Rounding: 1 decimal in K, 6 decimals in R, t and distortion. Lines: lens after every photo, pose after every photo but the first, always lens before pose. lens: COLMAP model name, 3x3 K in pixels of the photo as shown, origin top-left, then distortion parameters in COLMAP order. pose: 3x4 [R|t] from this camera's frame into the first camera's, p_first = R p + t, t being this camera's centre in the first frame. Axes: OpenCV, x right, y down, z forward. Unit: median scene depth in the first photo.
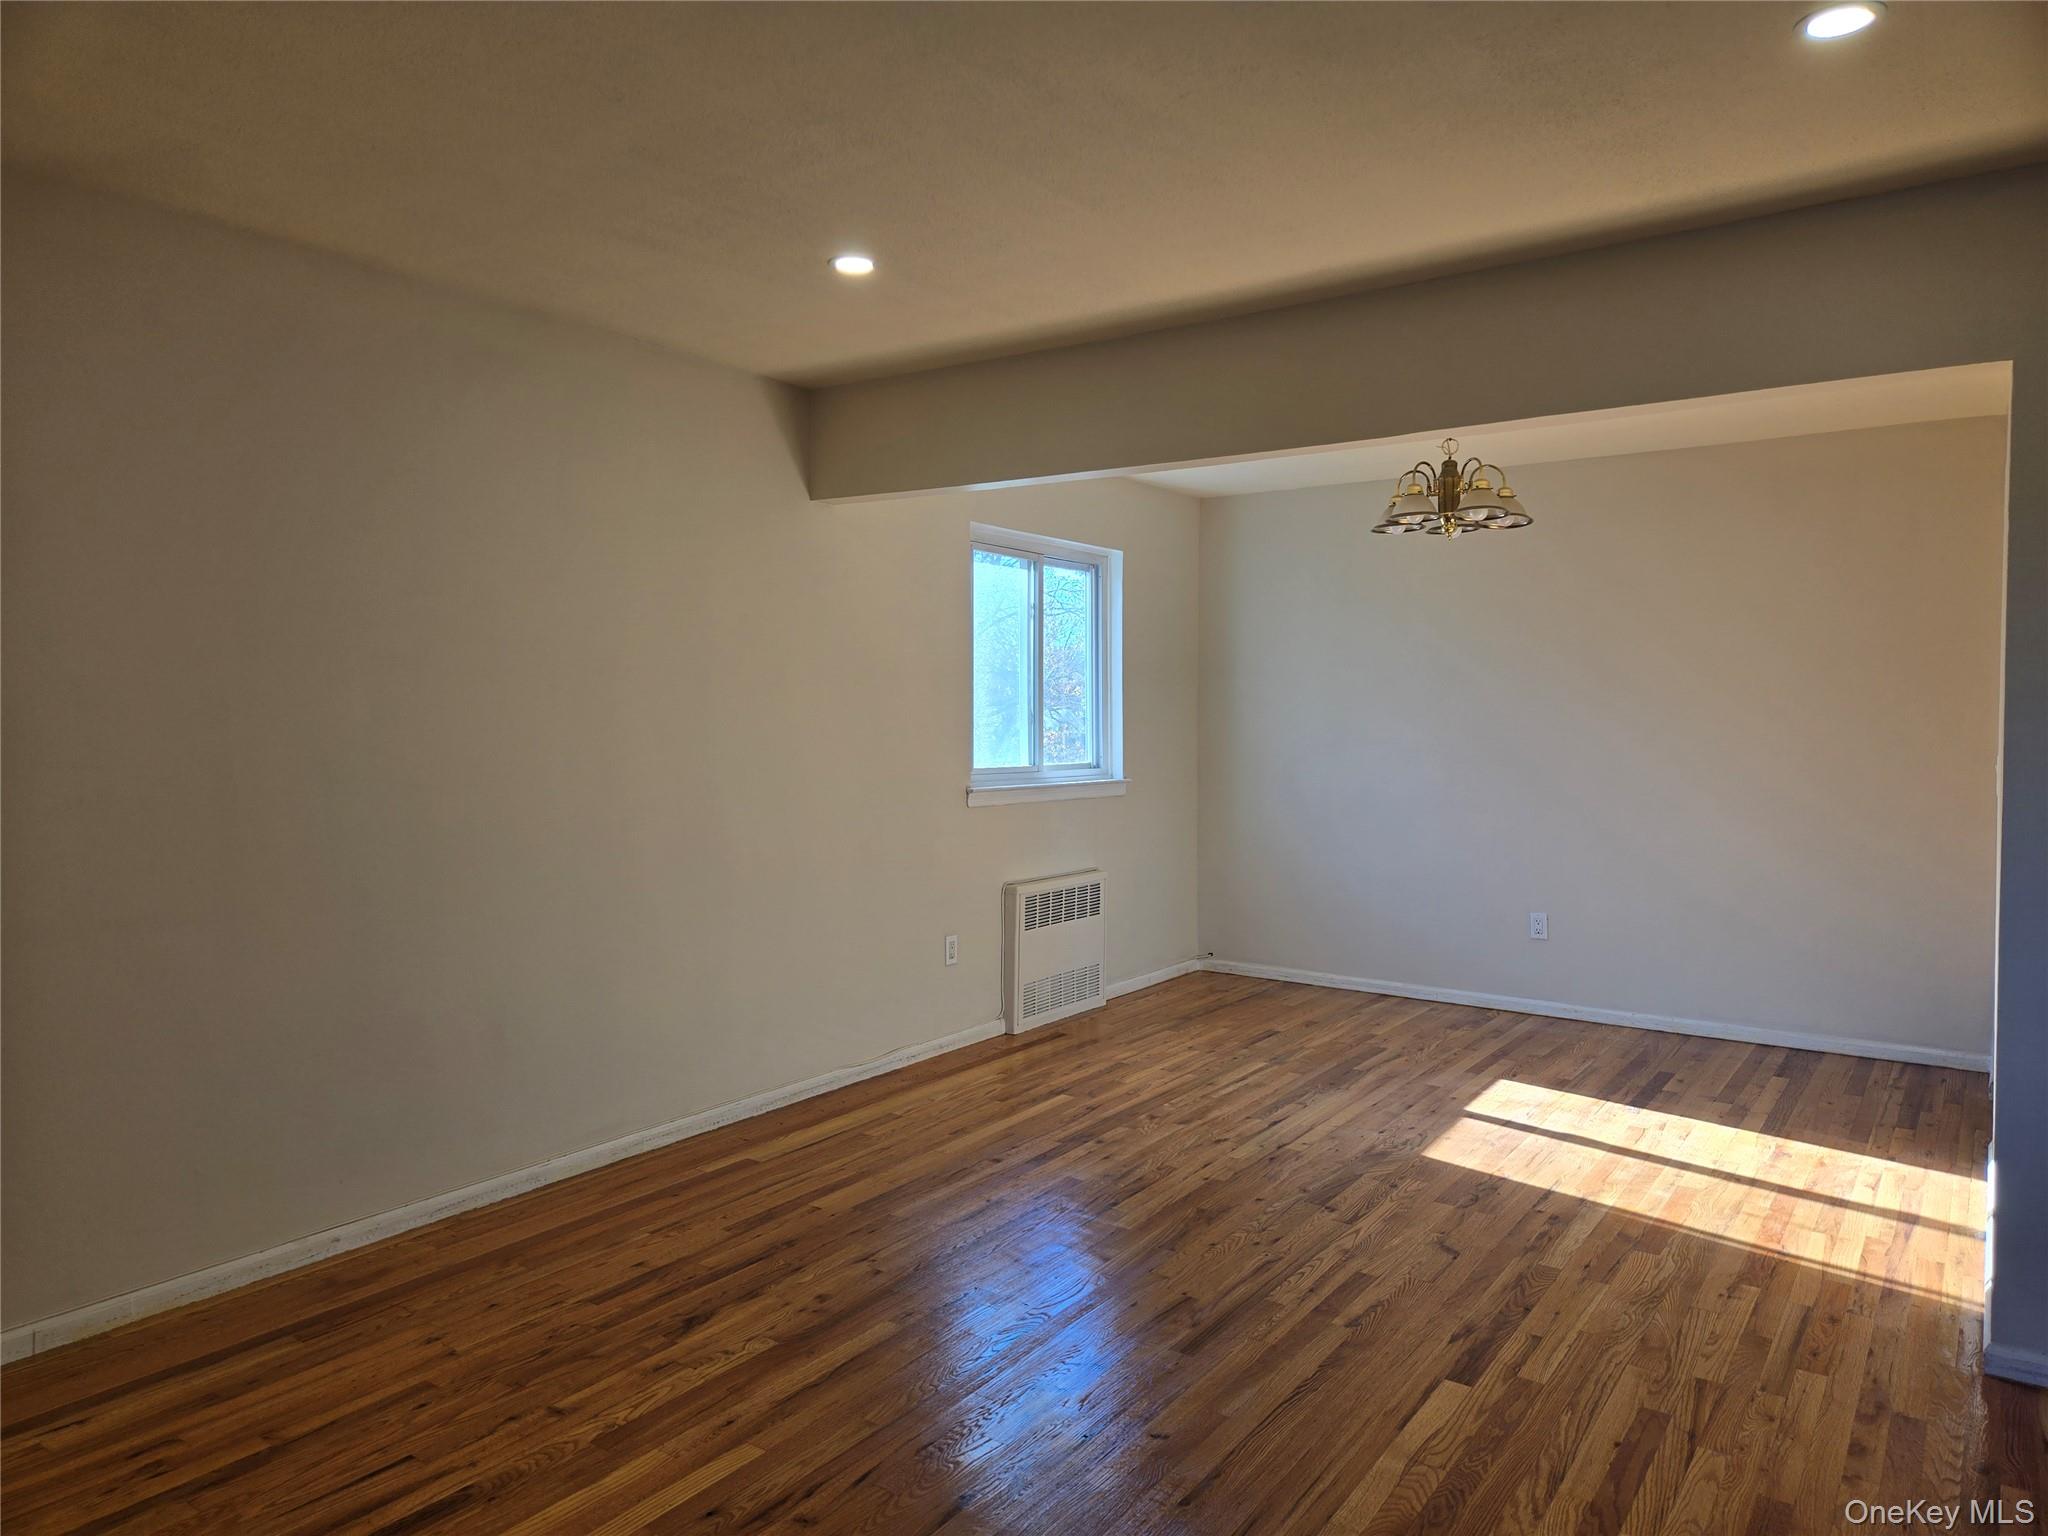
lens RADIAL K [[1379.2, 0, 1015.6], [0, 1379.2, 770.6], [0, 0, 1]] dist [0.078507, -0.066999]
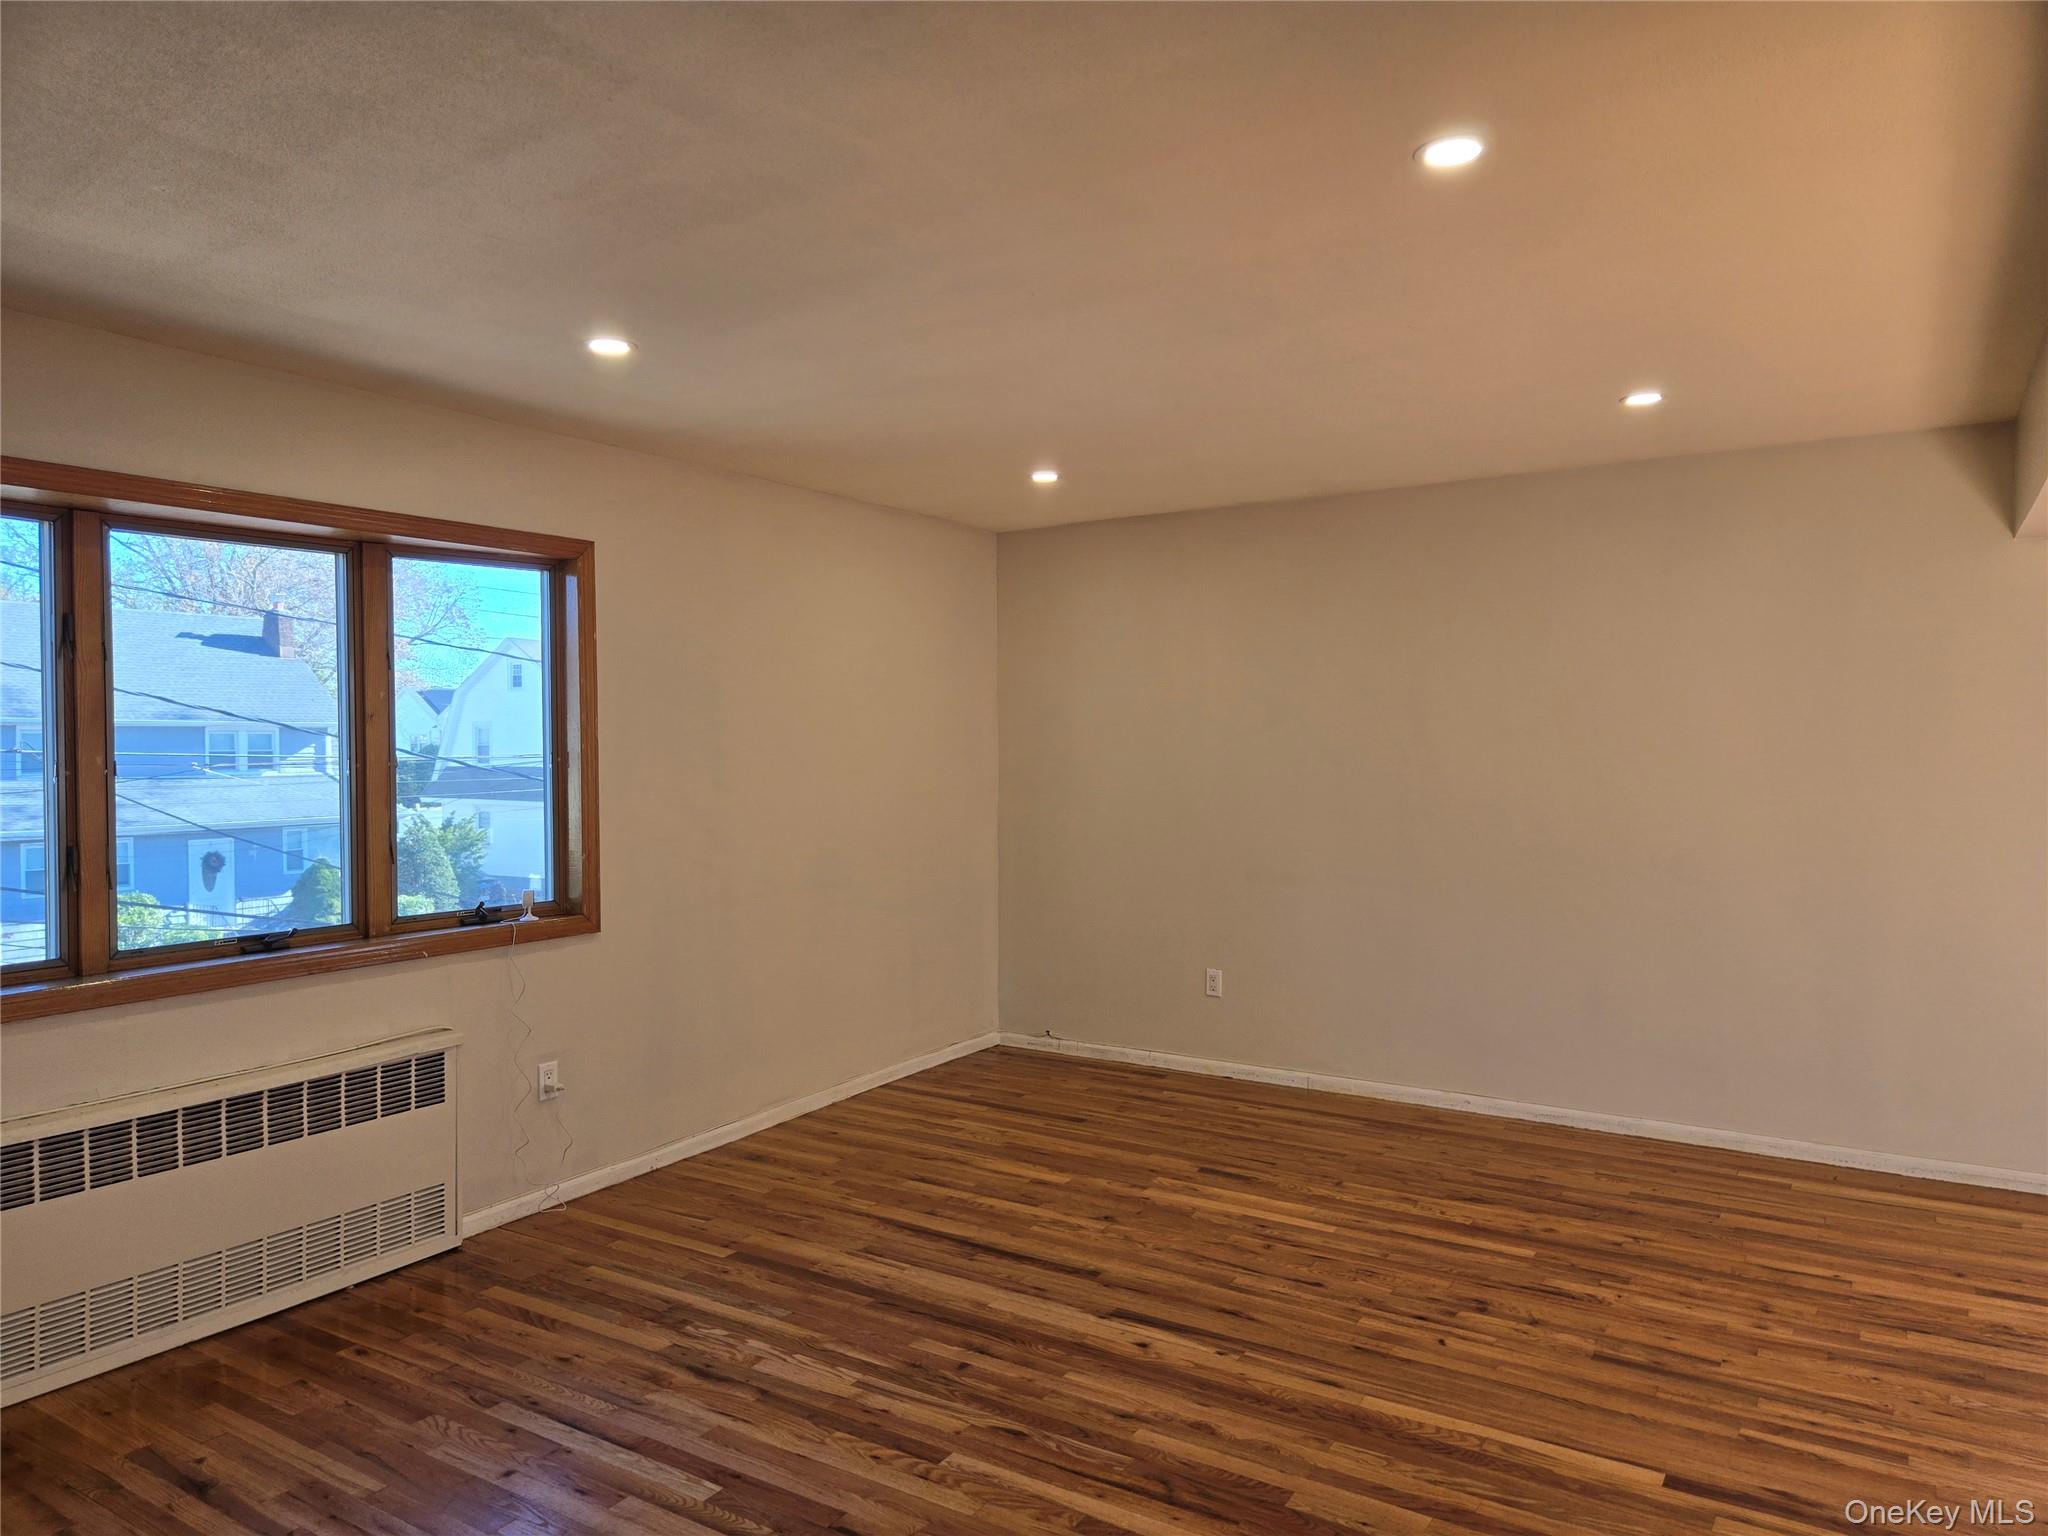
lens RADIAL K [[1379.2, 0, 1015.6], [0, 1379.2, 770.6], [0, 0, 1]] dist [0.078507, -0.066999]
pose [[0.044211, 0.019684, -0.998828, 1.128609], [-0.038189, 0.999108, 0.017999, -0.052479], [0.998292, 0.037349, 0.044923, 0.430773]]
